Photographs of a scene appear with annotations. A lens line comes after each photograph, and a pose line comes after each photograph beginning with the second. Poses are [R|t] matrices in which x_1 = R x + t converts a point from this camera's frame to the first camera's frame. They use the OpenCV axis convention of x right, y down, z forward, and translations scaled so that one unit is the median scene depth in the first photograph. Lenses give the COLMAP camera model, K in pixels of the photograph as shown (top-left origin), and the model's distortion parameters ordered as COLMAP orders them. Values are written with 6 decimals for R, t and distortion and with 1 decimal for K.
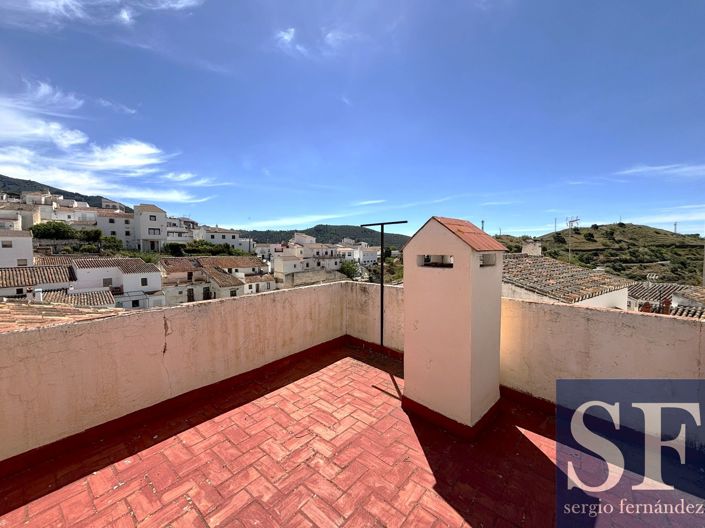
lens RADIAL K [[284.5, 0, 352.3], [0, 284.5, 262.1], [0, 0, 1]] dist [0.013388, 0.000404]
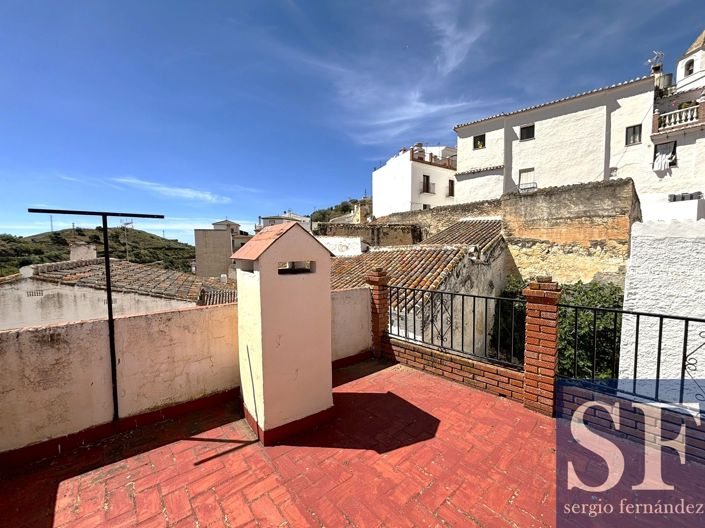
lens RADIAL K [[284.5, 0, 352.5], [0, 284.5, 264.5], [0, 0, 1]] dist [0.013388, 0.000404]
pose [[0.147676, -0.056962, 0.987394, -0.201912], [0.056936, 0.997174, 0.049011, -0.015839], [-0.987396, 0.048981, 0.150501, 0.206985]]
